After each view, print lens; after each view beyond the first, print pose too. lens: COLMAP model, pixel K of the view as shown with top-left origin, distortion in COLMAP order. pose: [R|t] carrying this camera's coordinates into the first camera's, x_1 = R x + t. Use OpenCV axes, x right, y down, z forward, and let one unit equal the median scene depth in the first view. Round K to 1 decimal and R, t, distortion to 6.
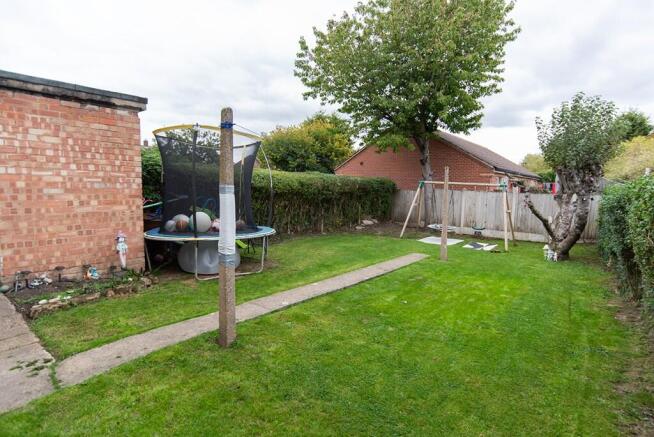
lens RADIAL K [[341.7, 0, 323.9], [0, 341.7, 217.1], [0, 0, 1]] dist [-0.022558, 0.001691]
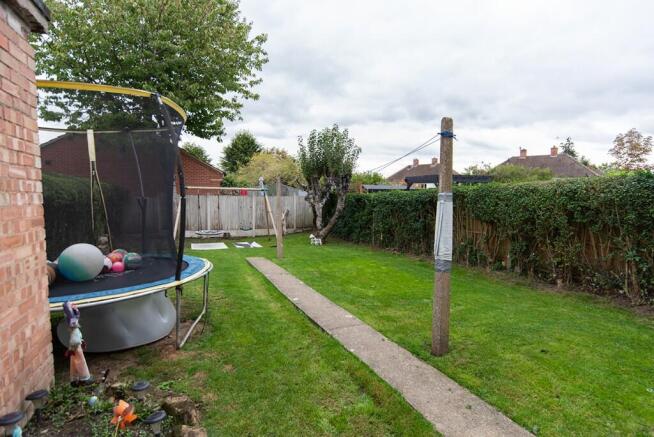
lens RADIAL K [[341.7, 0, 323.9], [0, 341.7, 217.1], [0, 0, 1]] dist [-0.022558, 0.001691]
pose [[0.495744, -0.078127, 0.864948, -0.417719], [0.087986, 0.995339, 0.039476, -0.029518], [-0.864000, 0.056533, 0.500307, 0.251657]]
